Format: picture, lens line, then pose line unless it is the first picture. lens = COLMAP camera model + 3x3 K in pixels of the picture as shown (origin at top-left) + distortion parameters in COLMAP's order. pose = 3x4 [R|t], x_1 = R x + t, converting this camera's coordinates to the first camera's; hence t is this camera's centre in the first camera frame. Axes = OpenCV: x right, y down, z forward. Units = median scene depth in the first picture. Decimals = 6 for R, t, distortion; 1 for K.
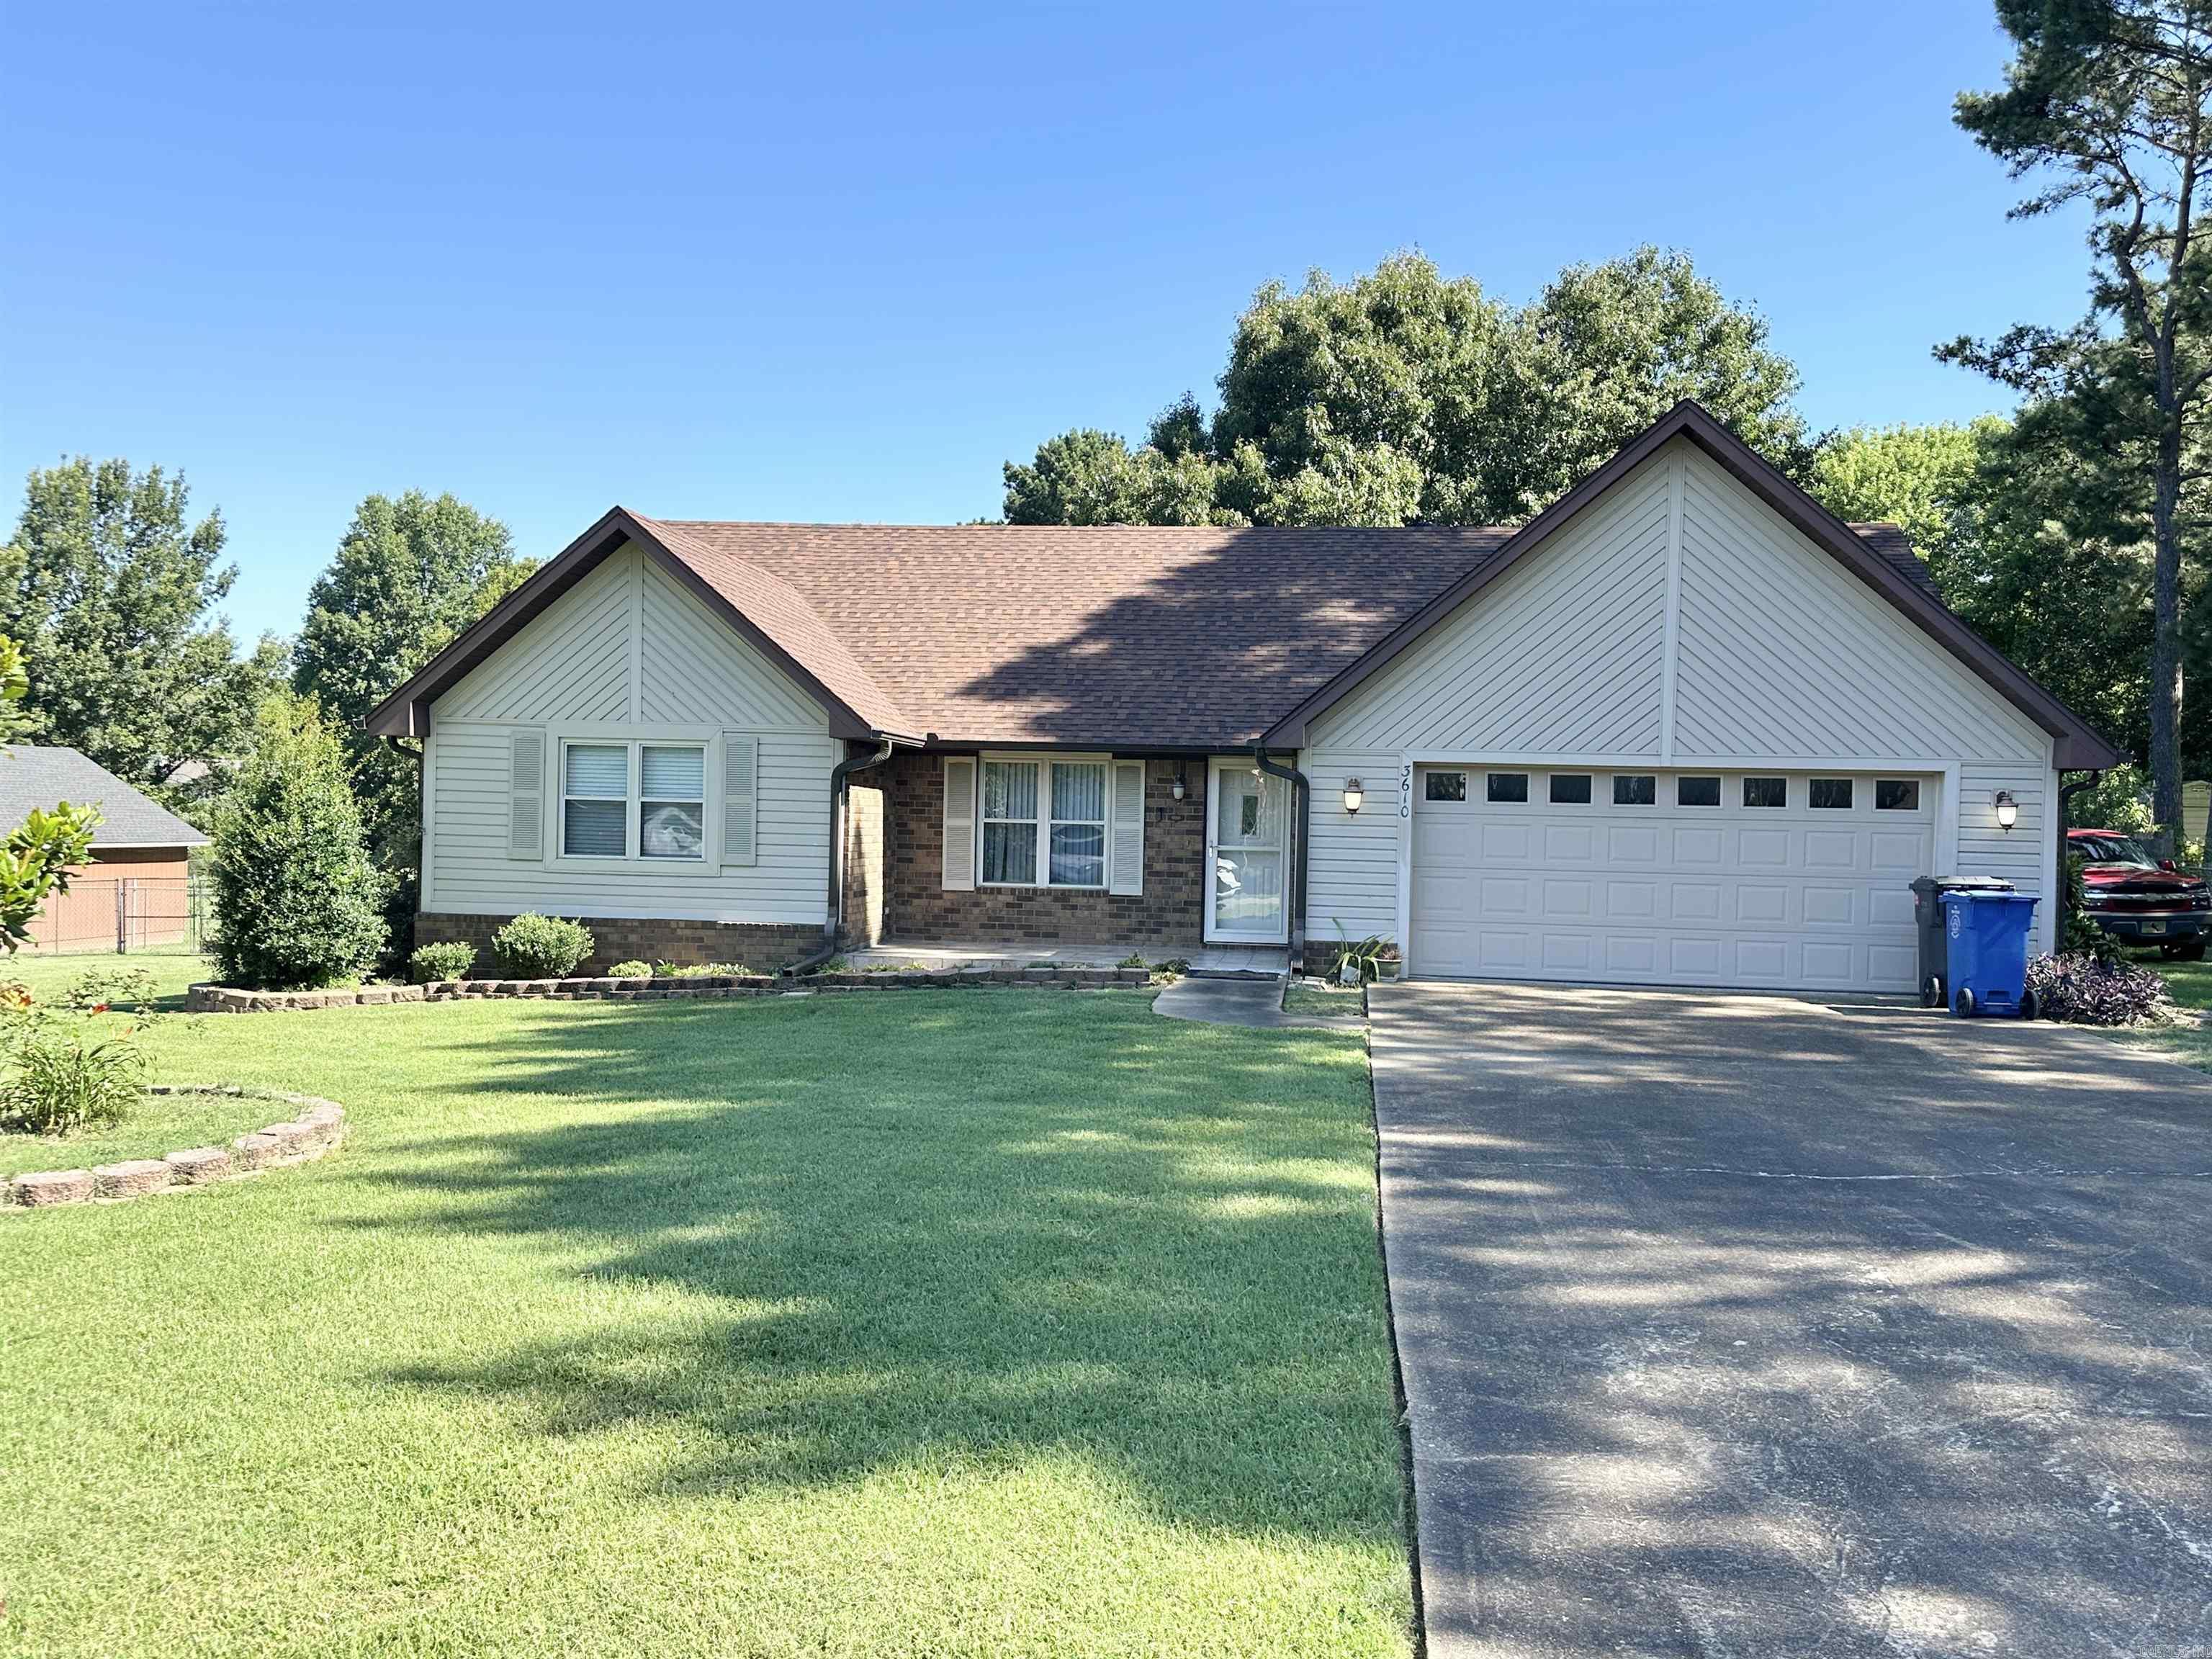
lens RADIAL K [[1851.3, 0, 1105.9], [0, 1851.3, 827.2], [0, 0, 1]] dist [0.058181, -0.000612]
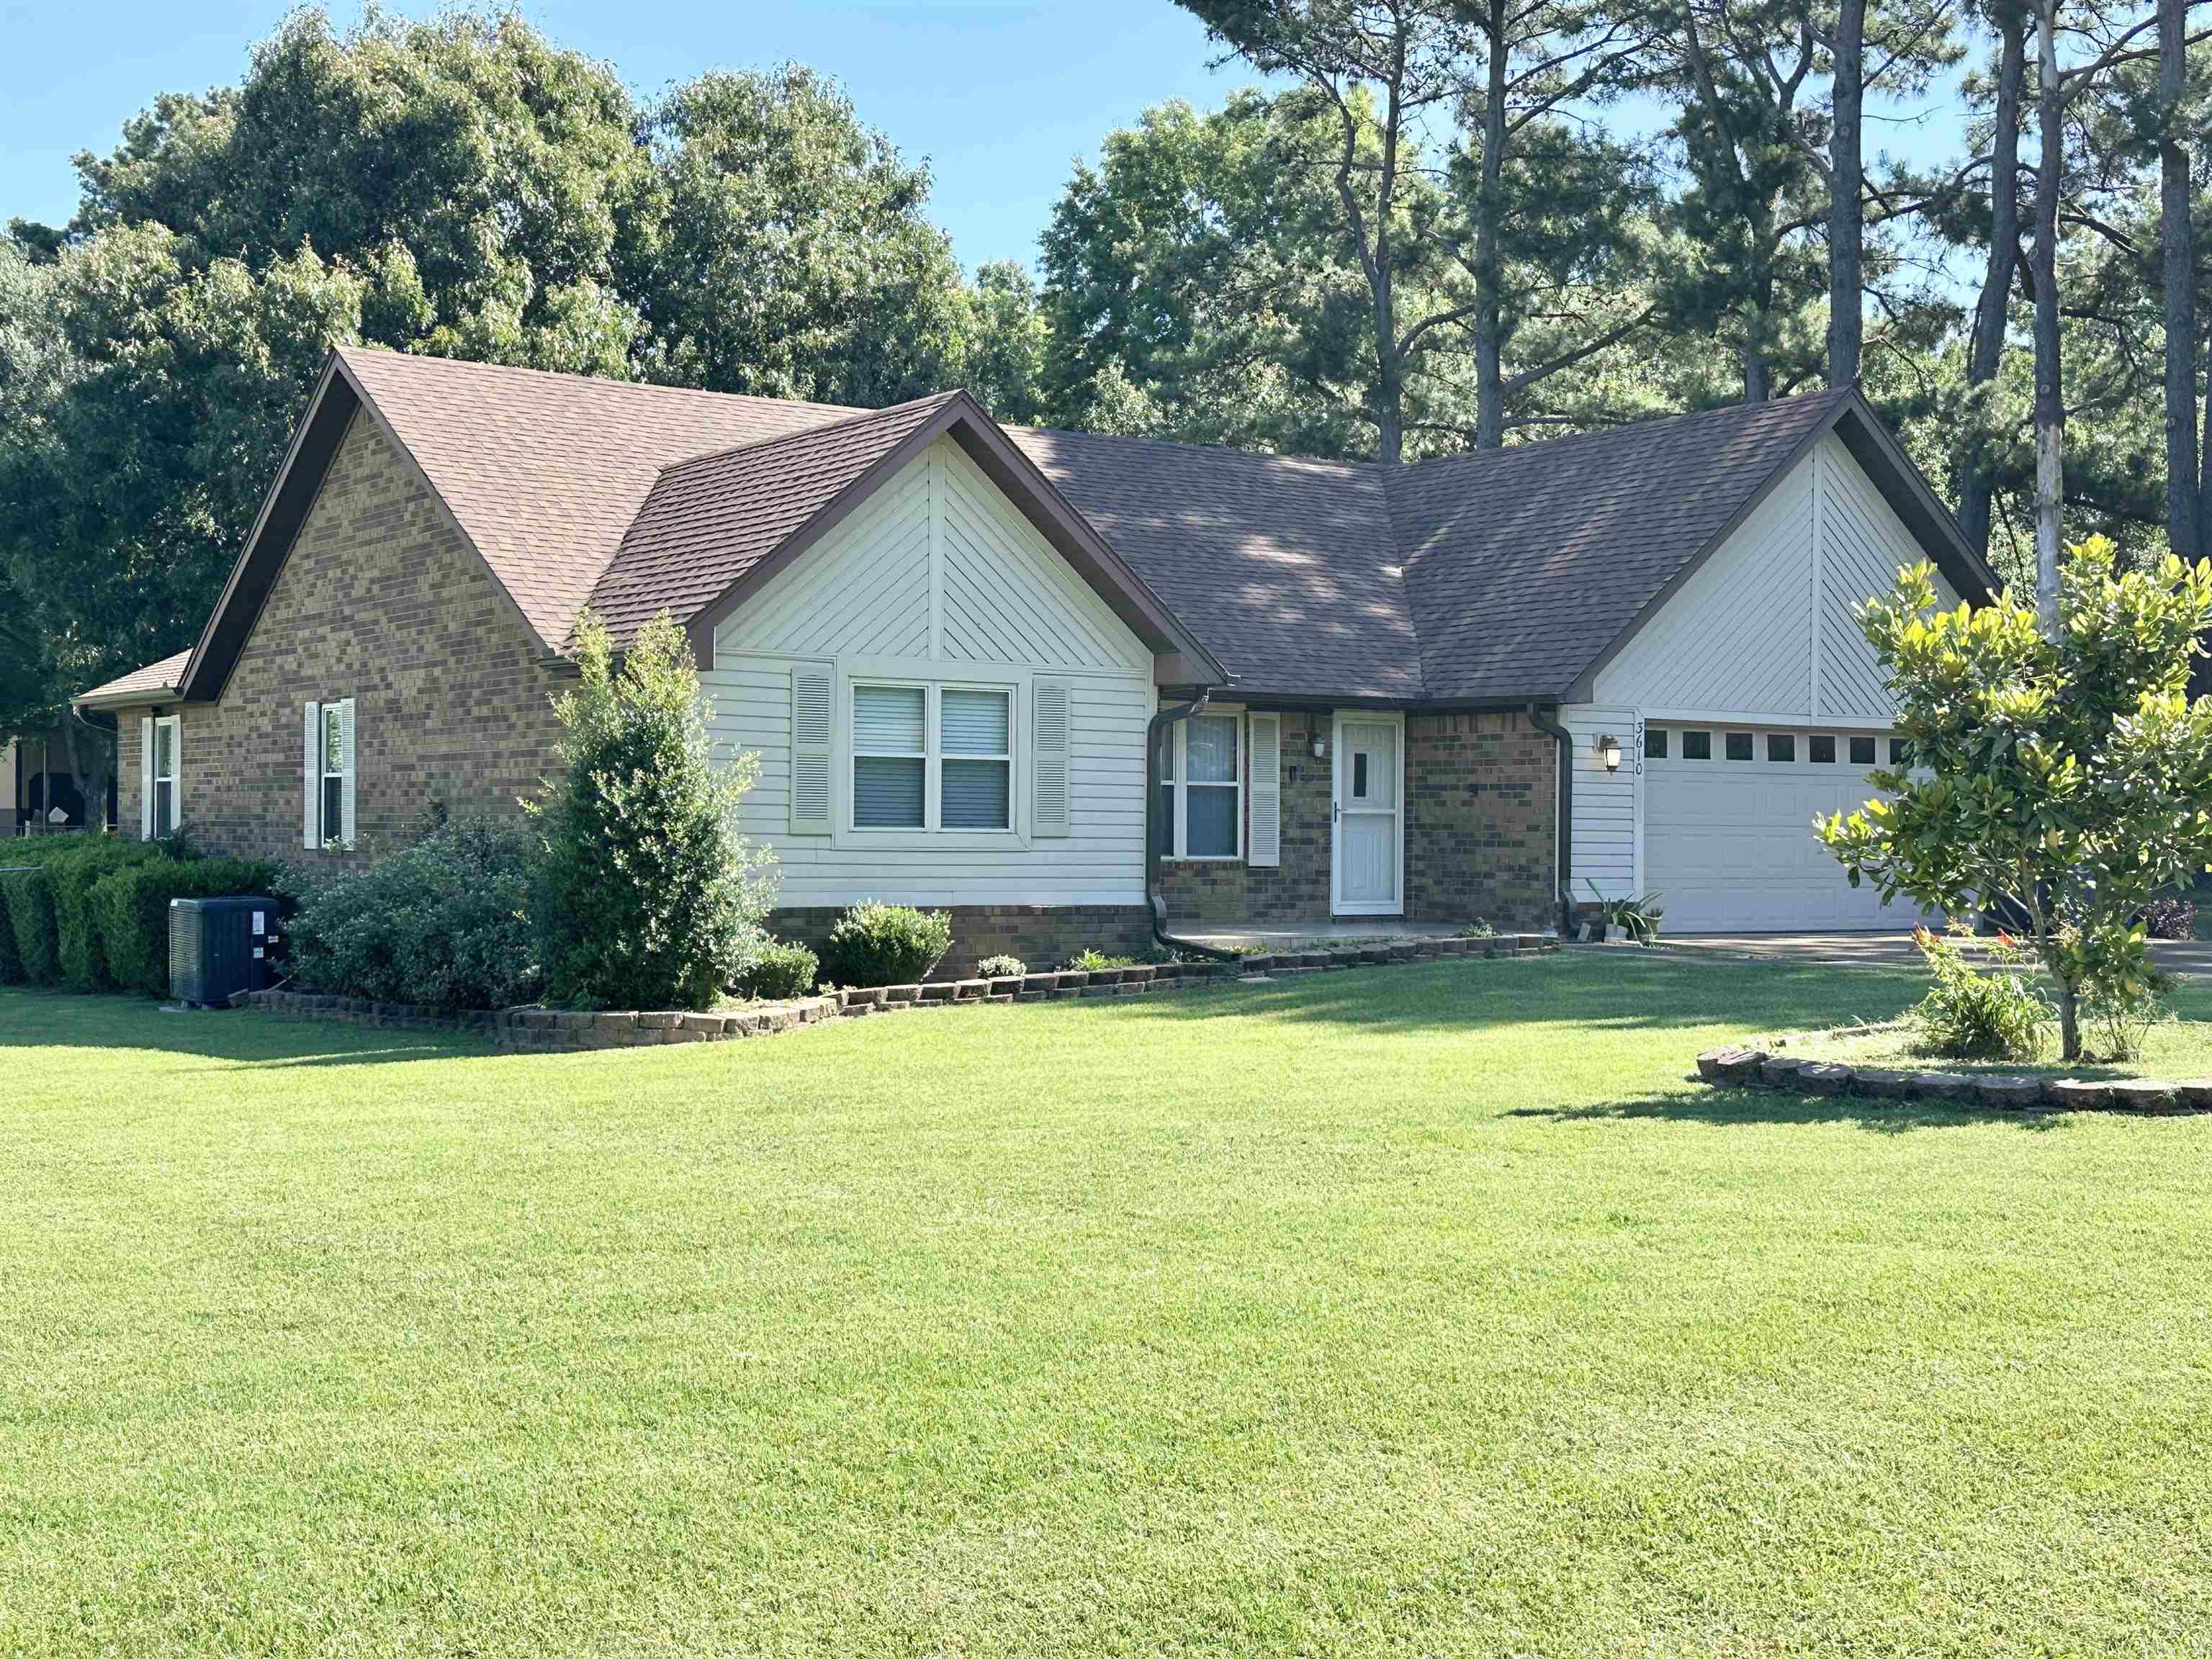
lens RADIAL K [[2762.8, 0, 1107.0], [0, 2762.8, 833.7], [0, 0, 1]] dist [0.082699, 0.000000]
pose [[0.765710, -0.017283, 0.642954, -0.957073], [0.010970, 0.999844, 0.013812, 0.002624], [-0.643093, -0.003523, 0.765780, 0.046708]]
